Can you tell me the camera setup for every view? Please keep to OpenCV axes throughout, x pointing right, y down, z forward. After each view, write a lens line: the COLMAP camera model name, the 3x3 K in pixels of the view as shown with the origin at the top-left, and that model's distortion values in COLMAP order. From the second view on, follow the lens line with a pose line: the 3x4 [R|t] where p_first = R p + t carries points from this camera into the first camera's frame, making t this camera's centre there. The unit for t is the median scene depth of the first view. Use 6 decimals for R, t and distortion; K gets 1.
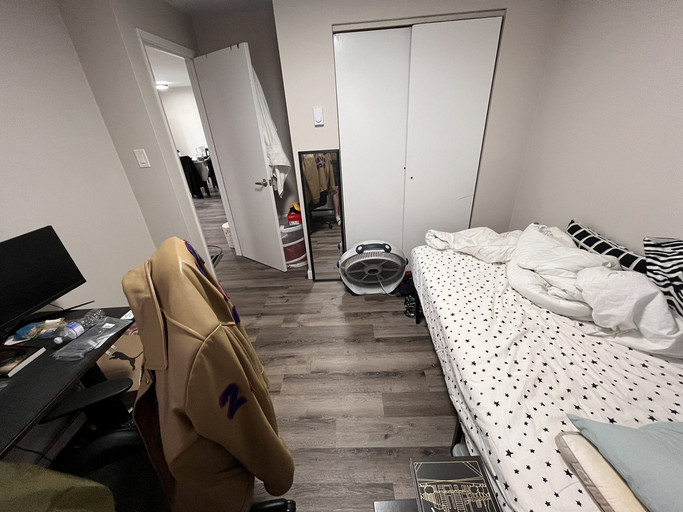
lens RADIAL K [[274.3, 0, 341.0], [0, 274.3, 256.6], [0, 0, 1]] dist [-0.004126, -0.000984]
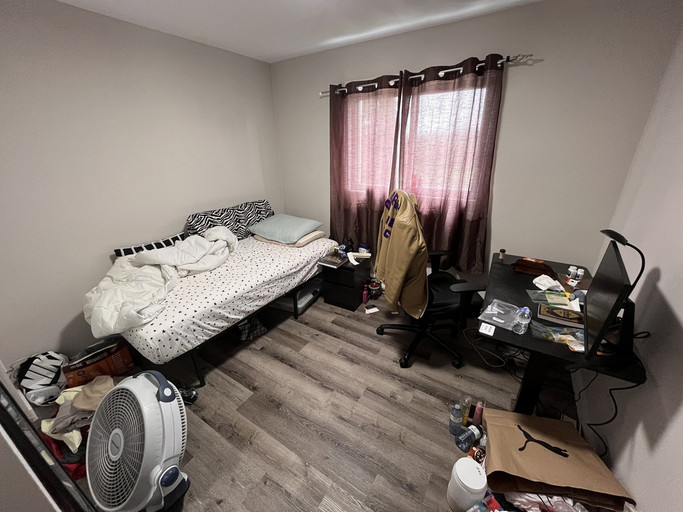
lens RADIAL K [[274.3, 0, 340.6], [0, 274.3, 256.4], [0, 0, 1]] dist [-0.004126, -0.000984]
pose [[-0.859080, -0.124761, 0.496404, -0.589861], [0.287394, 0.684948, 0.669515, -0.611374], [-0.423540, 0.717830, -0.552570, 1.217347]]
